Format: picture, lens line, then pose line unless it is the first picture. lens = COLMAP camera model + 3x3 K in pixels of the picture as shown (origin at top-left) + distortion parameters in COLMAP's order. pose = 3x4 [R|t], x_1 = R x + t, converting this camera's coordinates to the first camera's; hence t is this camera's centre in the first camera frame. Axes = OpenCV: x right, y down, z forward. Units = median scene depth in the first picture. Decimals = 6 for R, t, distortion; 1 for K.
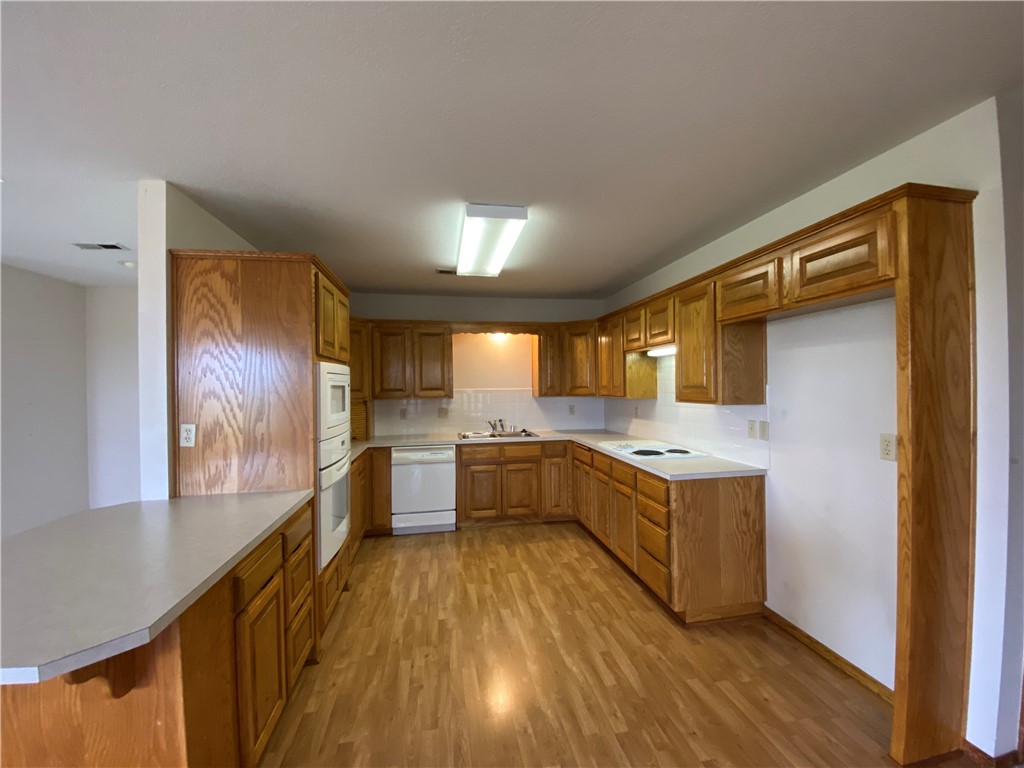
lens RADIAL K [[414.6, 0, 511.4], [0, 414.6, 387.2], [0, 0, 1]] dist [0.023450, -0.022583]
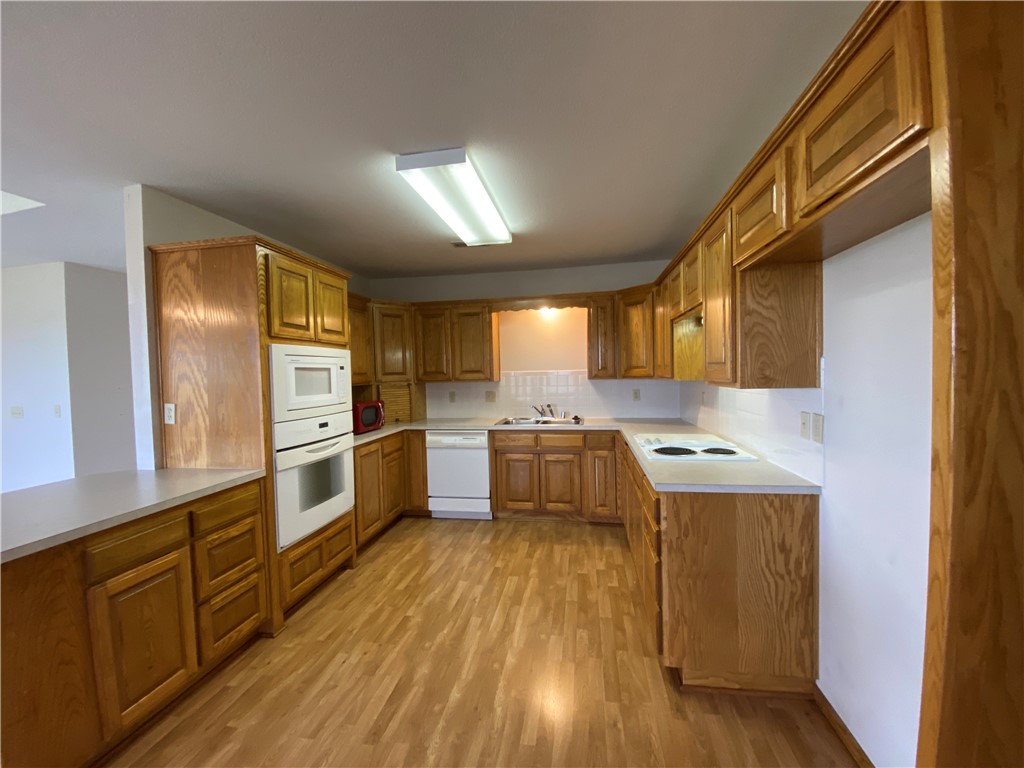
lens RADIAL K [[414.6, 0, 511.4], [0, 414.6, 387.2], [0, 0, 1]] dist [0.023450, -0.022583]
pose [[0.940043, 0.002687, -0.341046, 0.318296], [0.010660, 0.999249, 0.037254, 0.008883], [0.340890, -0.038656, 0.939308, 0.186895]]
